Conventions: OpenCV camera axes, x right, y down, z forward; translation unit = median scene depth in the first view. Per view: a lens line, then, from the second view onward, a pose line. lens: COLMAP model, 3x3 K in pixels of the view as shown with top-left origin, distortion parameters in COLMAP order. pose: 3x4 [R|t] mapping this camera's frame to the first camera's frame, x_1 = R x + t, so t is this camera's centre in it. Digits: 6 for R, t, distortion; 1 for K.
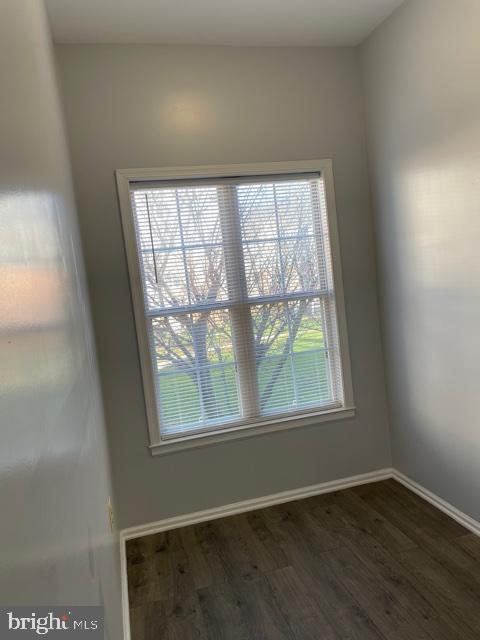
lens RADIAL K [[481.7, 0, 240.1], [0, 481.7, 316.2], [0, 0, 1]] dist [0.088445, -0.118284]
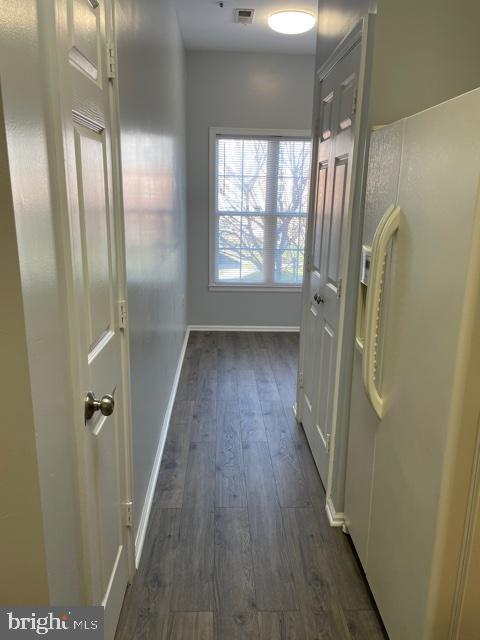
lens RADIAL K [[481.7, 0, 240.1], [0, 481.7, 316.2], [0, 0, 1]] dist [0.088445, -0.118284]
pose [[0.968838, 0.179845, -0.170318, 0.266811], [-0.144700, 0.969027, 0.200119, -0.003107], [0.201034, -0.169238, 0.964854, -0.773606]]
